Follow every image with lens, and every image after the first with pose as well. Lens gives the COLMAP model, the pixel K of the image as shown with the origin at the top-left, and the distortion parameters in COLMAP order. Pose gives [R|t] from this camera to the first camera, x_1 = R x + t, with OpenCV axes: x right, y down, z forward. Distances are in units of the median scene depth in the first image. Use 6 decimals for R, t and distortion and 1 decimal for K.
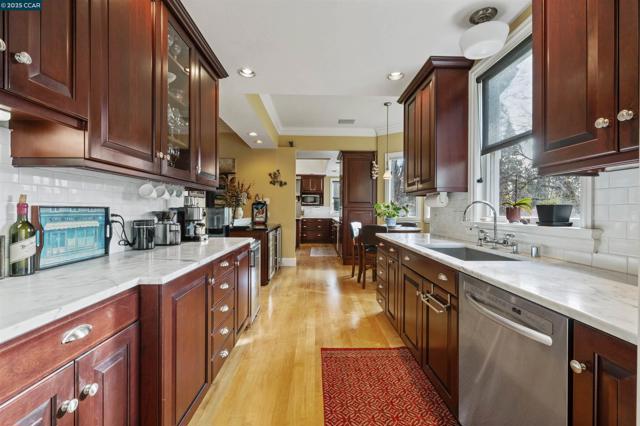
lens RADIAL K [[278.1, 0, 320.0], [0, 278.1, 213.0], [0, 0, 1]] dist [-0.000700, -0.000080]
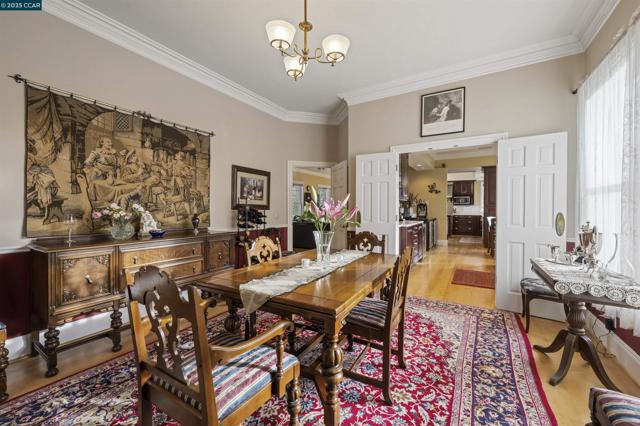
lens RADIAL K [[253.7, 0, 320.0], [0, 253.7, 213.0], [0, 0, 1]] dist [-0.000082, 0.000148]
pose [[0.845034, 0.004956, -0.534690, 0.056723], [-0.002090, 0.999980, 0.005966, 0.004880], [0.534709, -0.003925, 0.845027, -0.453304]]
